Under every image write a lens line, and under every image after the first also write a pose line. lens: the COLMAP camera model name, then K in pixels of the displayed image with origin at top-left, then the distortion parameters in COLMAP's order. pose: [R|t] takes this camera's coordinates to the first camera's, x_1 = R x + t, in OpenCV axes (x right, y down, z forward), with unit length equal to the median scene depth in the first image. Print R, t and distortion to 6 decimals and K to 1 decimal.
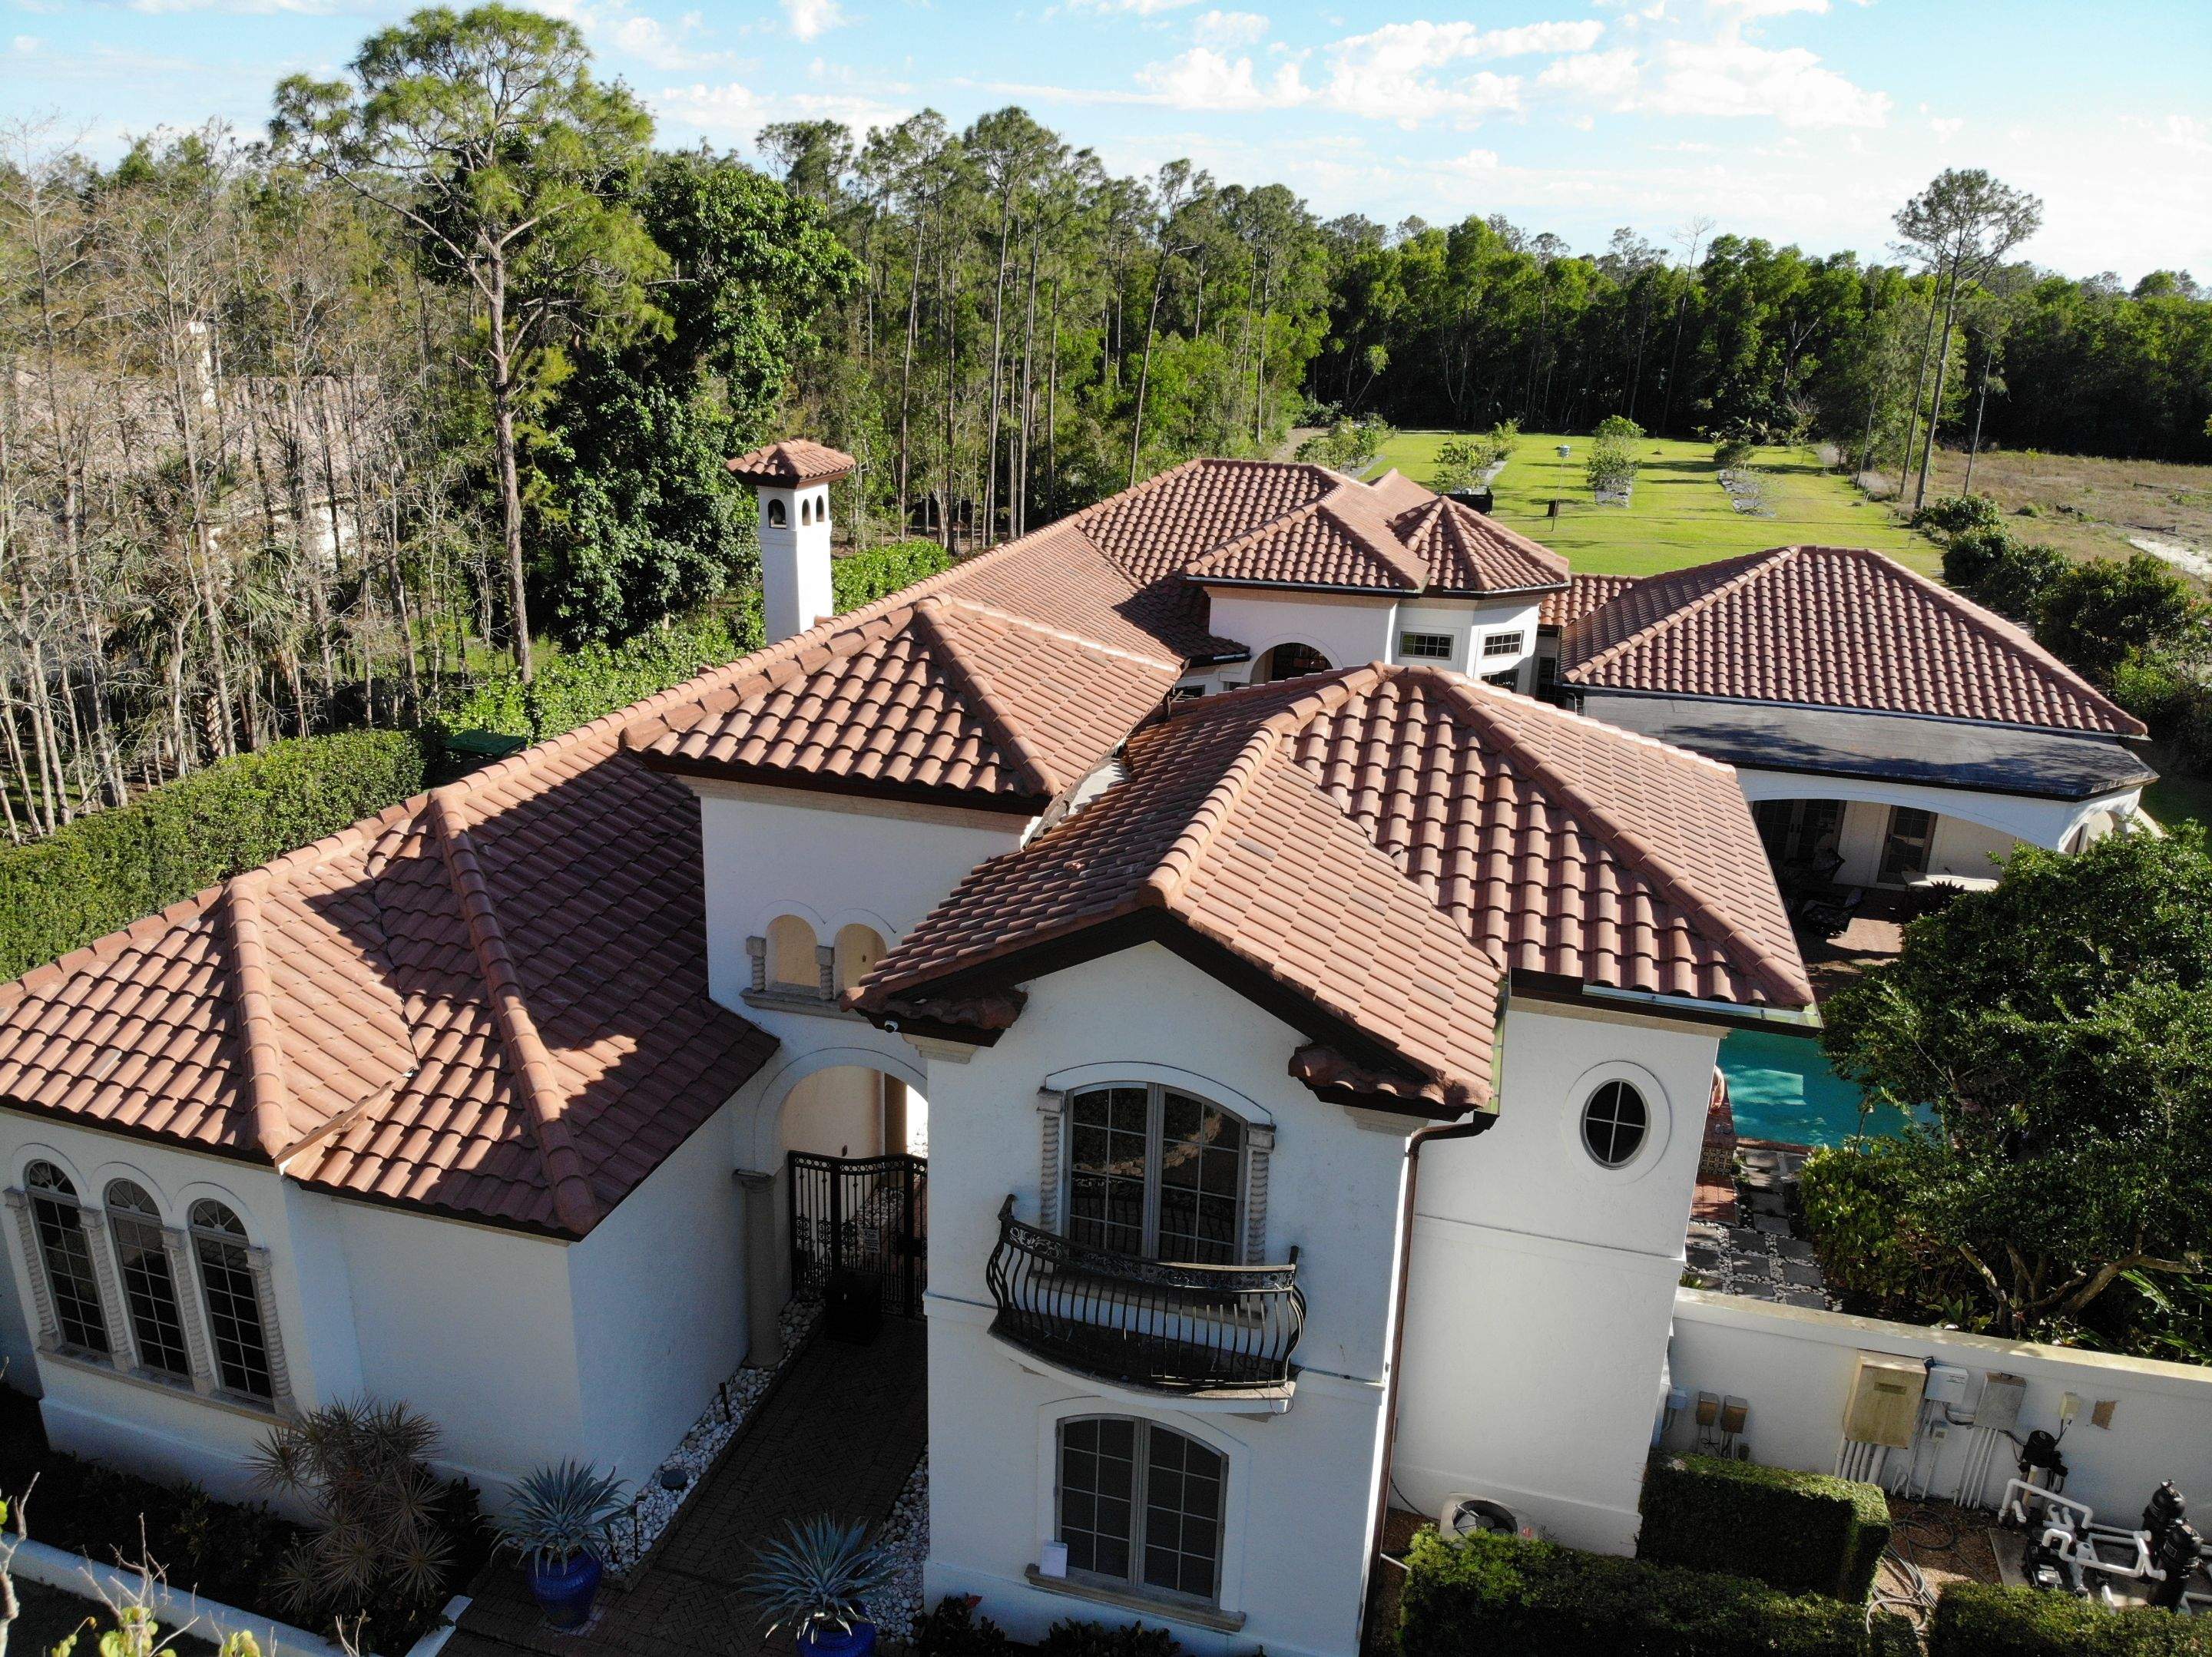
lens RADIAL K [[1607.7, 0, 1099.0], [0, 1607.7, 829.0], [0, 0, 1]] dist [0.076145, -0.180872]
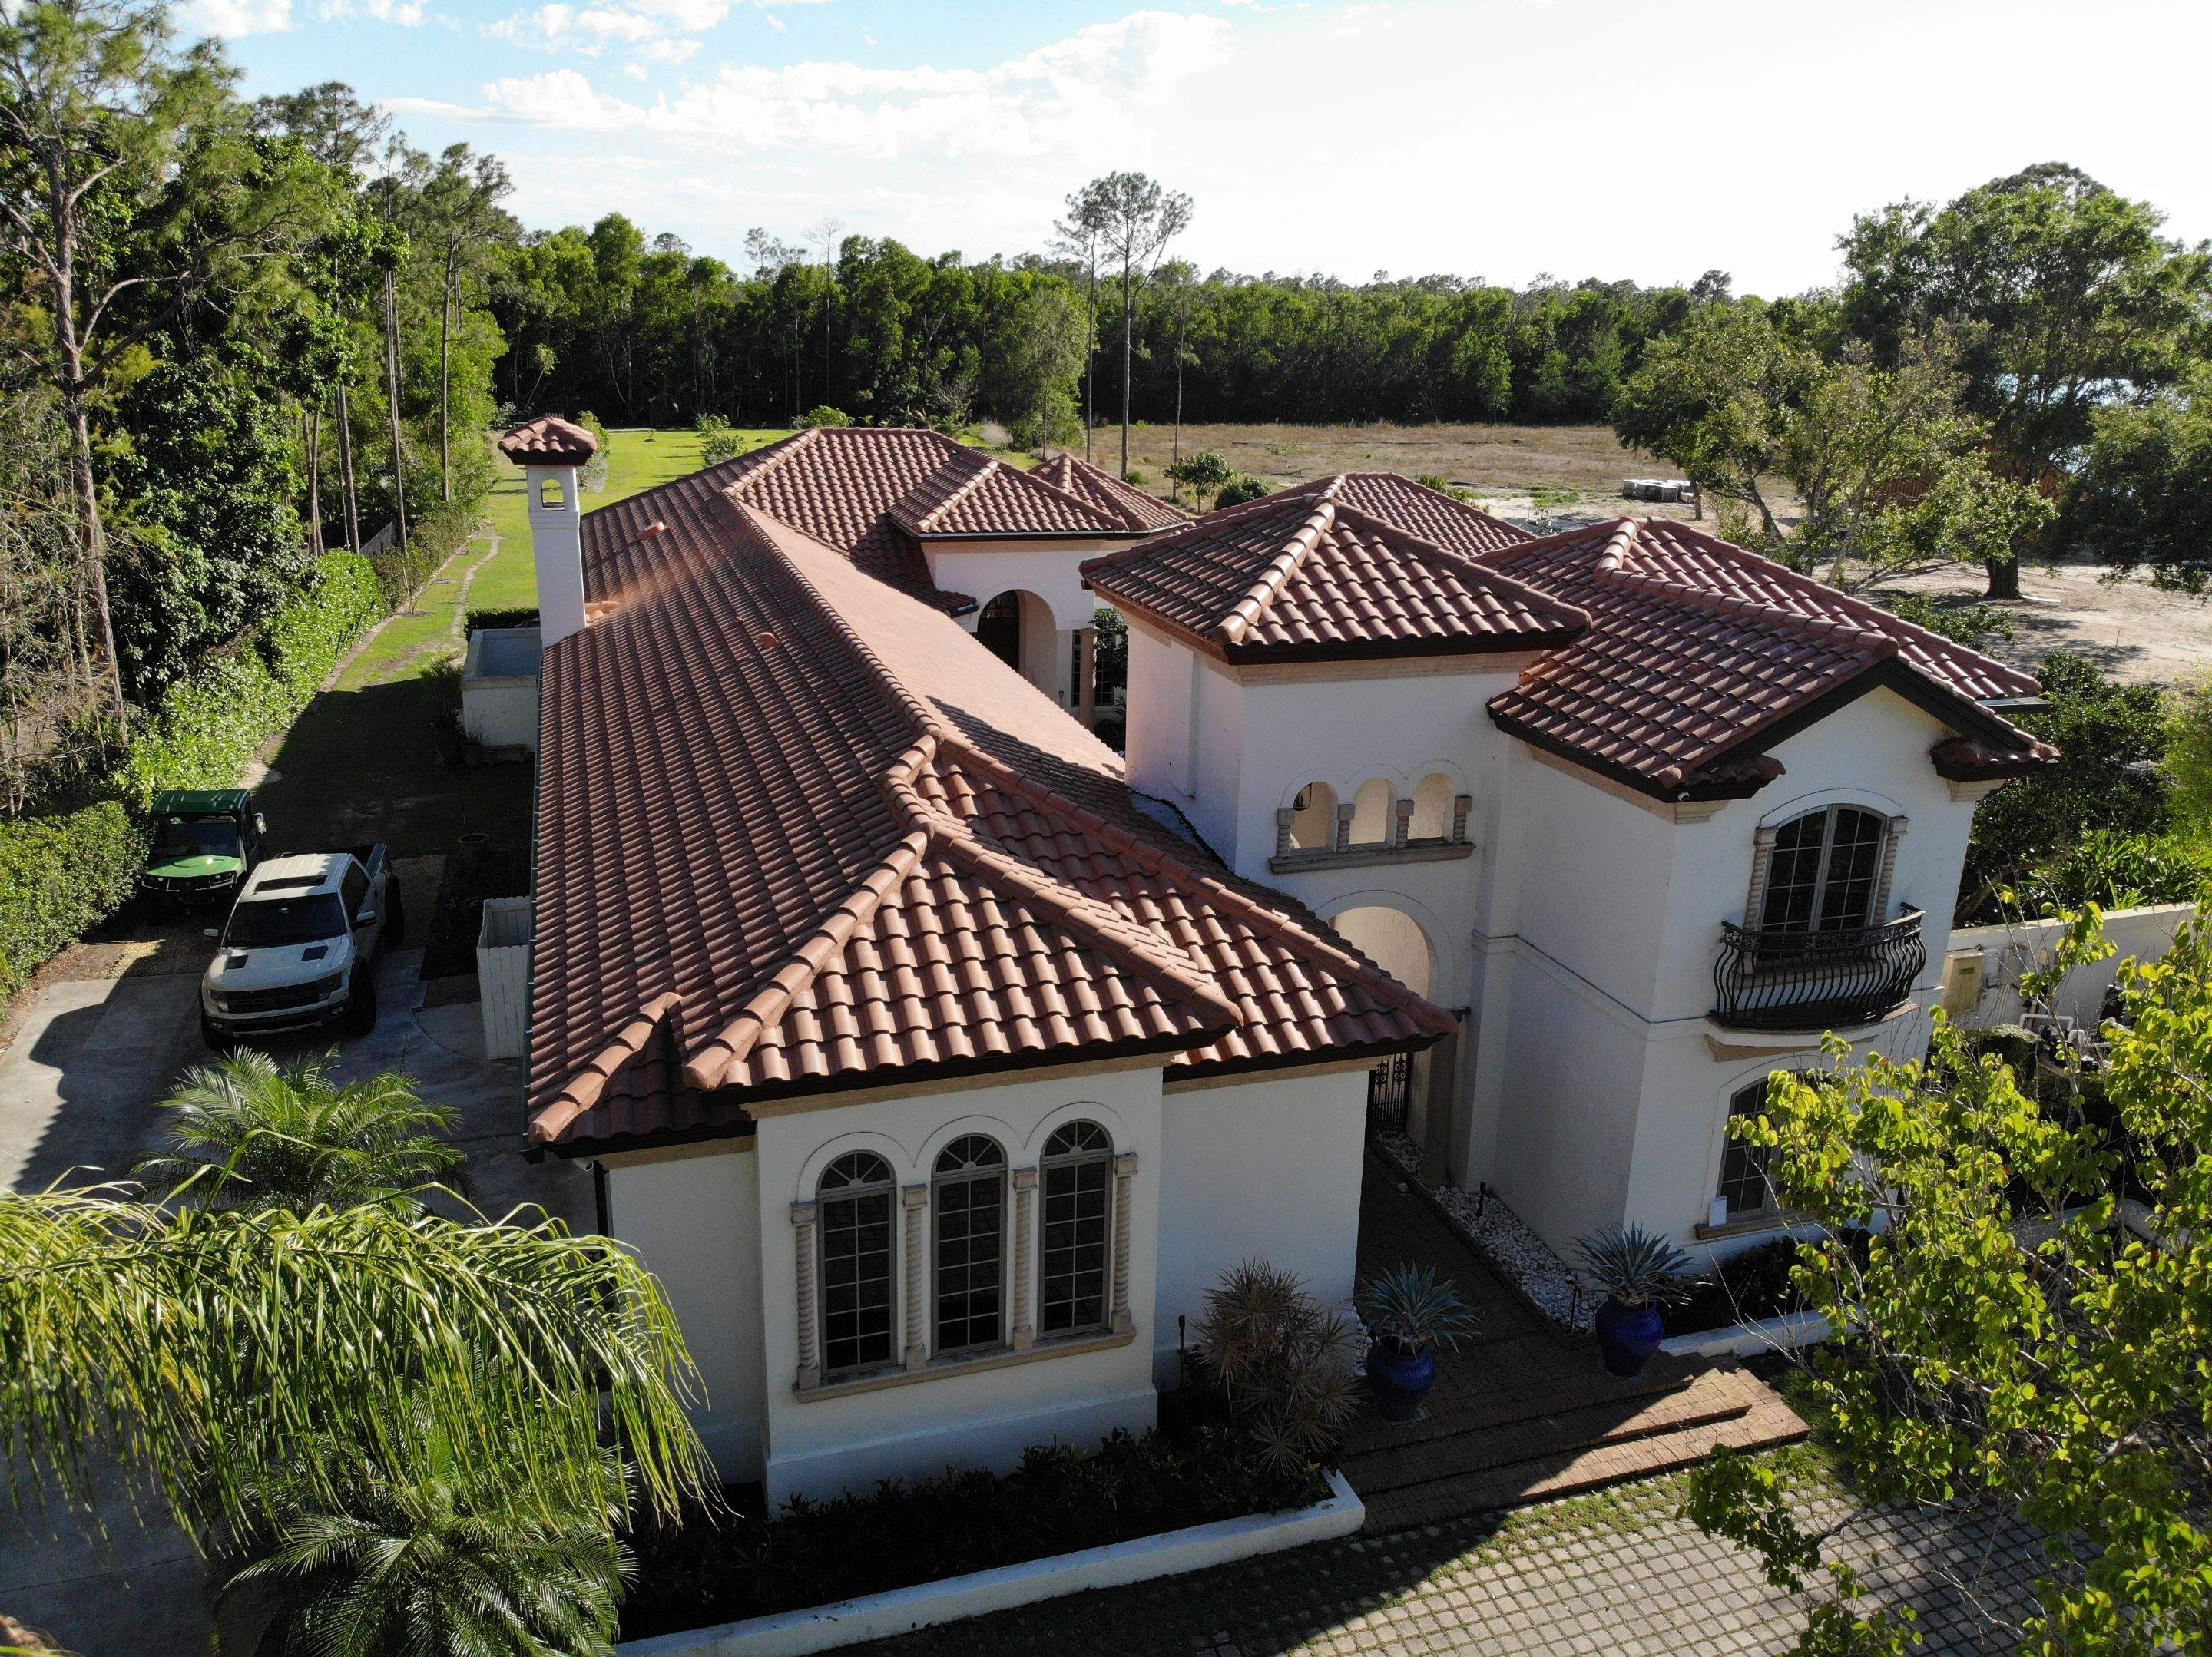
lens RADIAL K [[1607.7, 0, 1106.5], [0, 1607.7, 842.2], [0, 0, 1]] dist [0.076145, -0.180872]
pose [[0.837050, -0.177009, 0.517703, -0.412965], [0.175302, 0.983103, 0.052697, 0.004601], [-0.518283, 0.046644, 0.853936, 0.055515]]
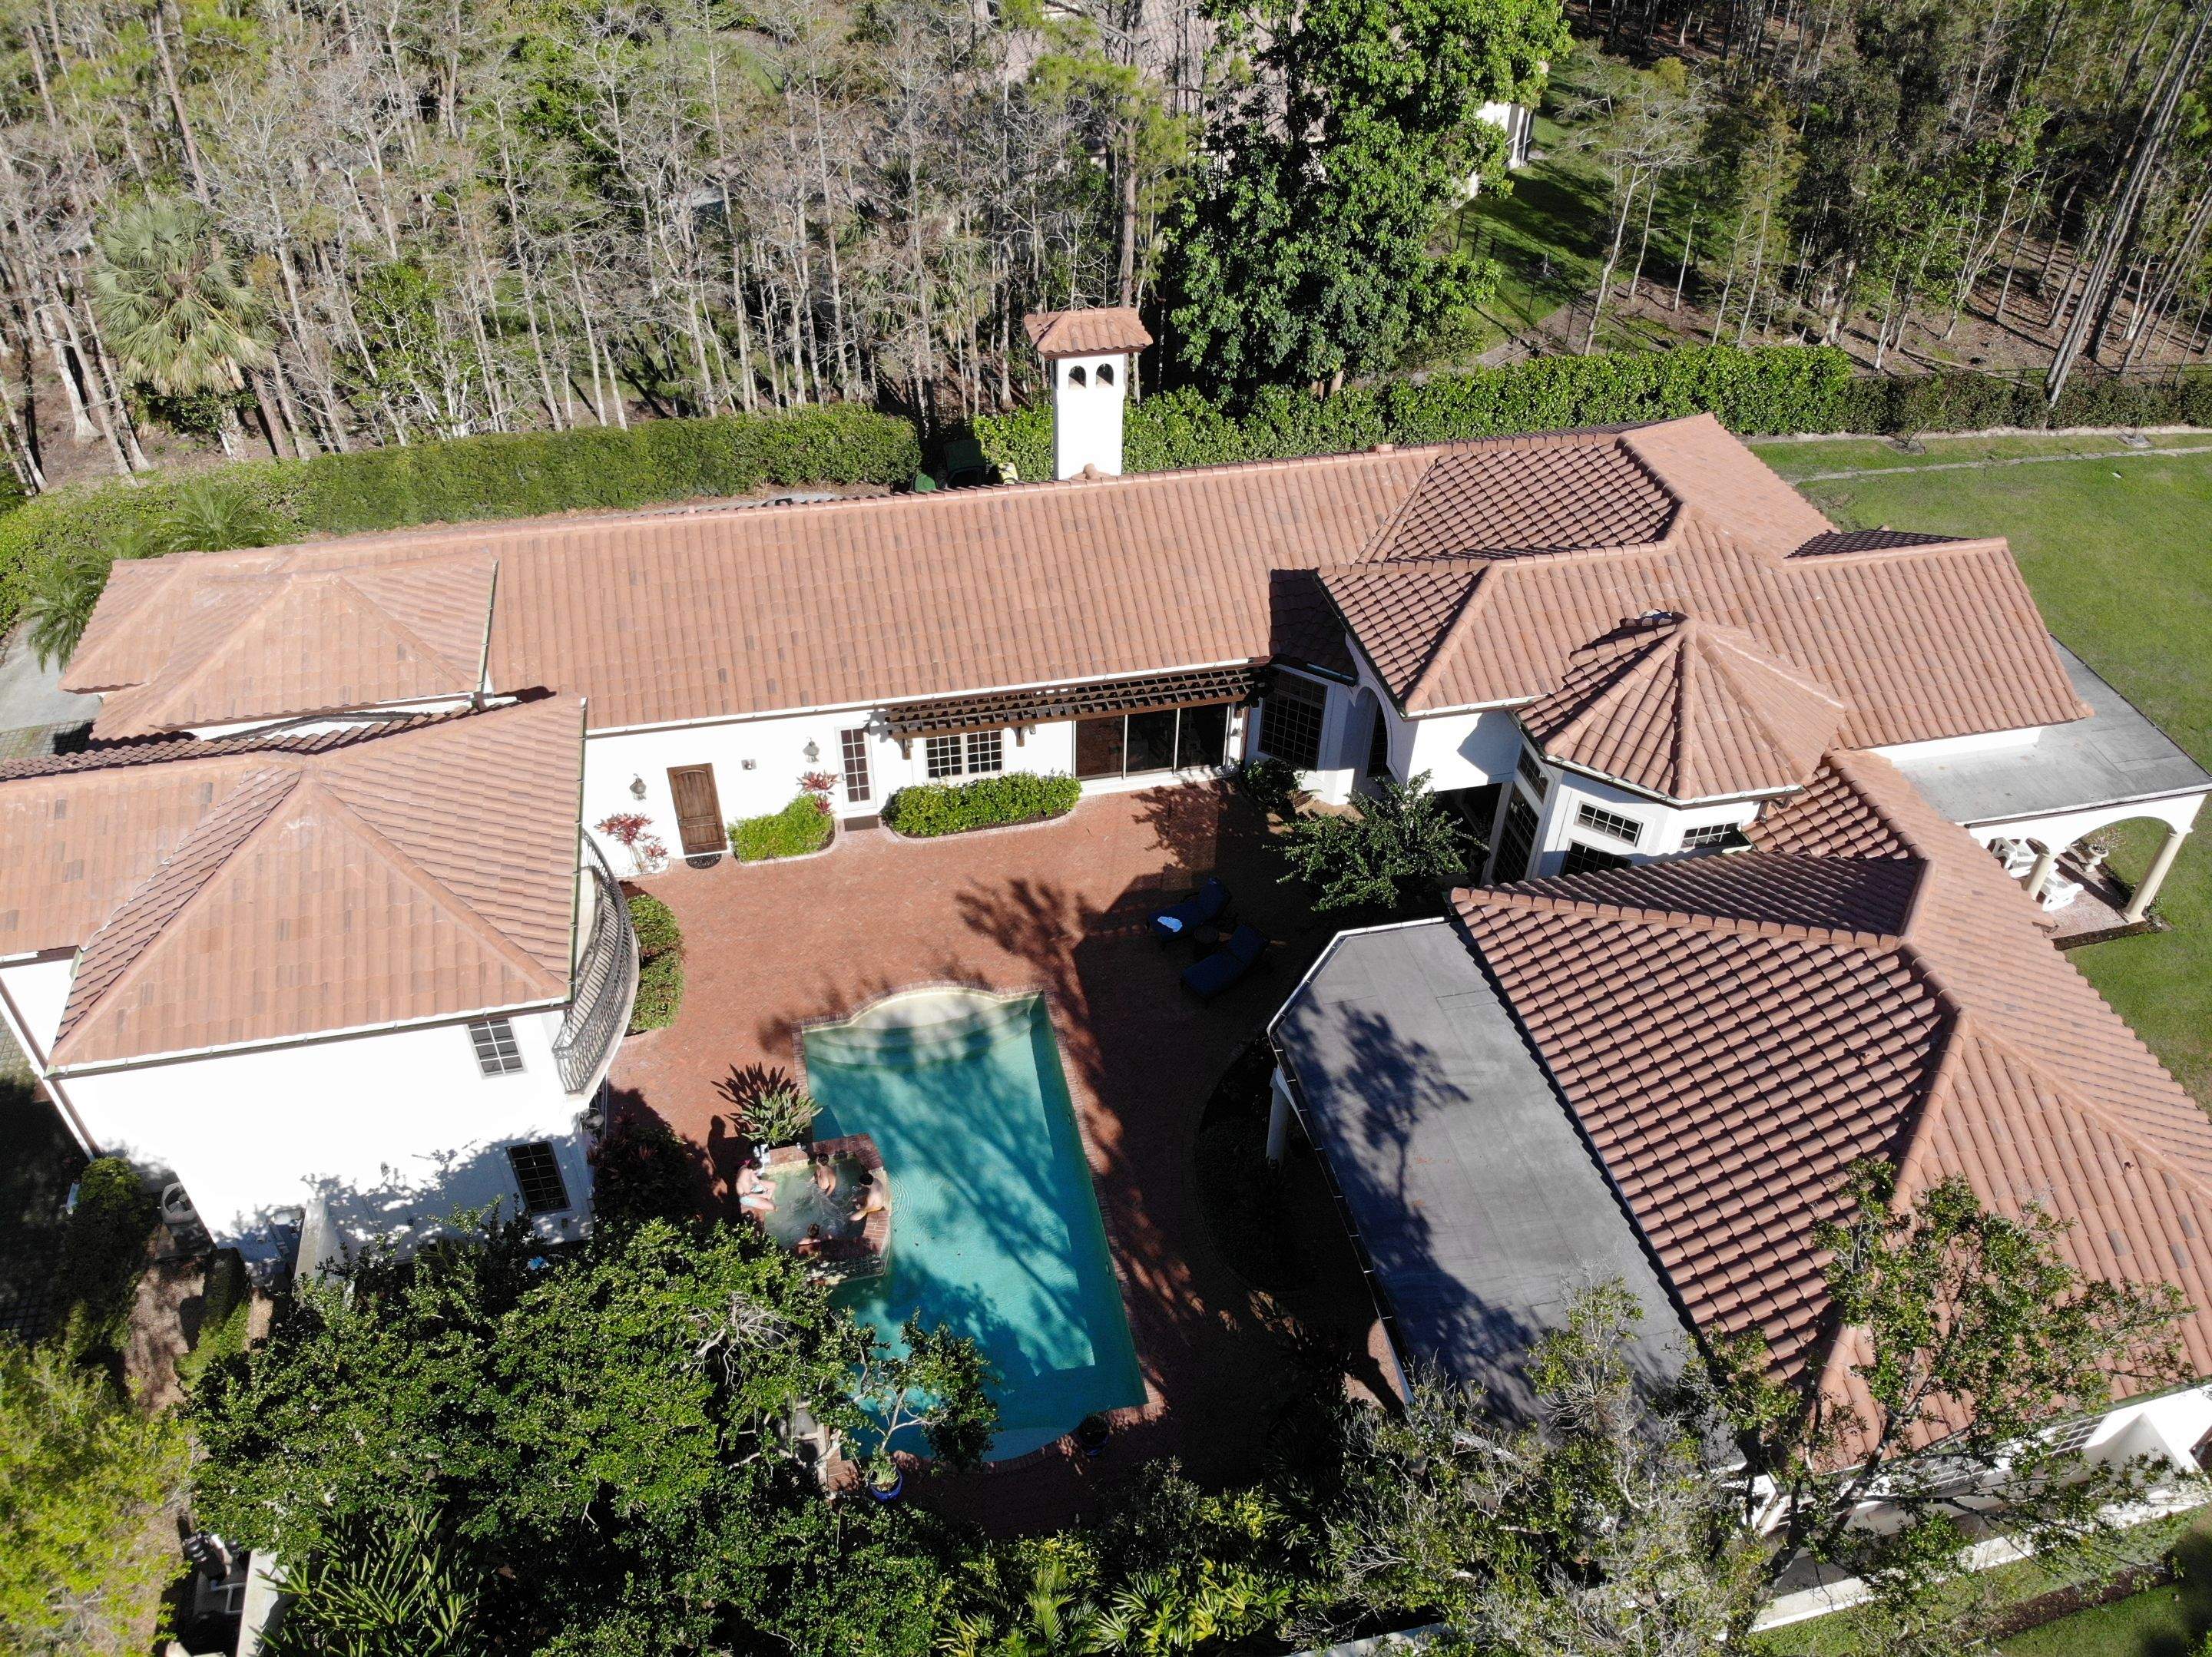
lens RADIAL K [[1607.7, 0, 1111.2], [0, 1607.7, 821.5], [0, 0, 1]] dist [0.076145, -0.180872]
pose [[0.468481, 0.551090, -0.690526, 0.714021], [-0.283163, 0.834032, 0.473508, -0.441353], [0.836866, -0.026298, 0.546776, 0.373955]]
